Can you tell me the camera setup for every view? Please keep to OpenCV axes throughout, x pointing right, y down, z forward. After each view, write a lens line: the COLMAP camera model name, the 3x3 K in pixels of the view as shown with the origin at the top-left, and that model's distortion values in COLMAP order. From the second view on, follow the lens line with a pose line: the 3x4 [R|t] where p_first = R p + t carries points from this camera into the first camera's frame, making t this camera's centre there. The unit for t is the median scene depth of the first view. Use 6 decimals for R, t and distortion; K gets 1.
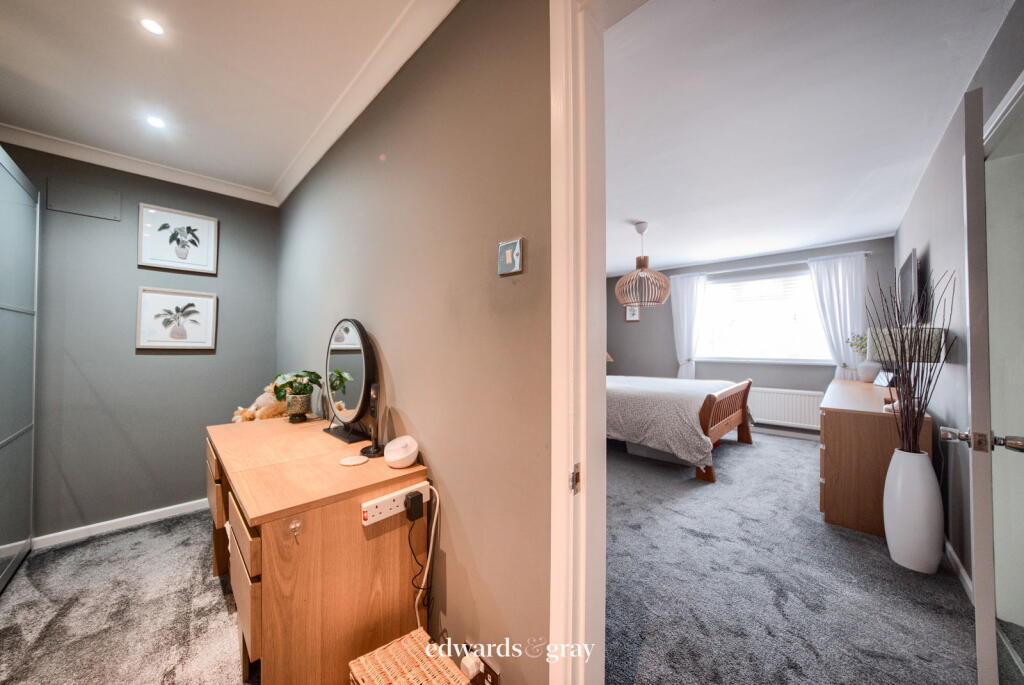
lens RADIAL K [[343.9, 0, 499.3], [0, 343.9, 340.3], [0, 0, 1]] dist [-0.024891, 0.005898]
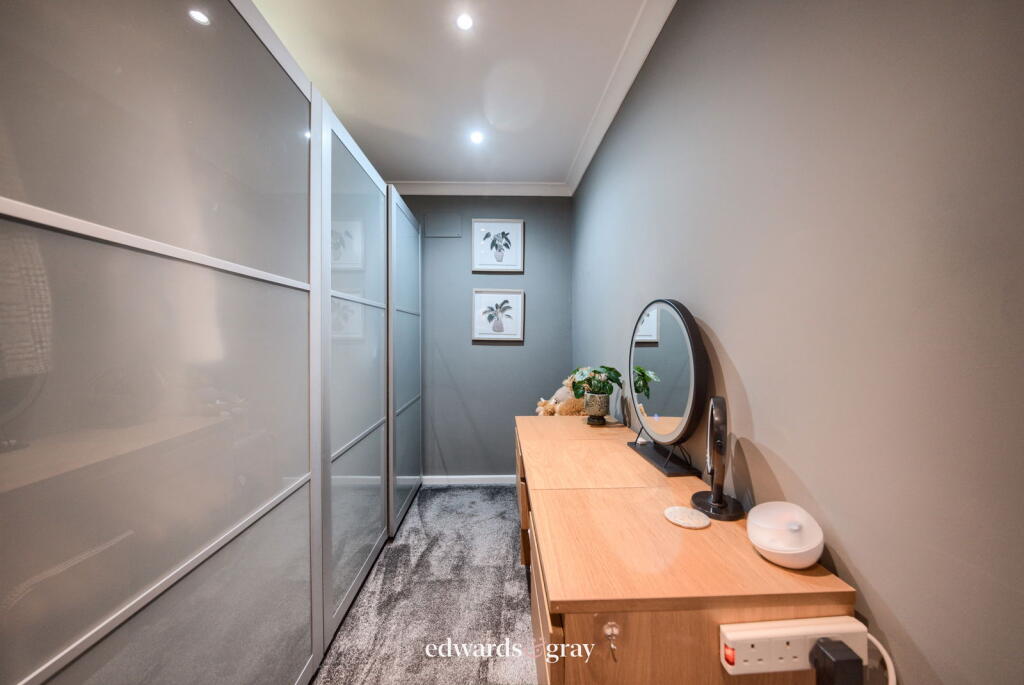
lens RADIAL K [[343.9, 0, 499.3], [0, 343.9, 340.3], [0, 0, 1]] dist [-0.024891, 0.005898]
pose [[0.710747, 0.001765, -0.703445, -0.160804], [0.014710, 0.999741, 0.017372, 0.005554], [0.703294, -0.022695, 0.710537, 0.220783]]
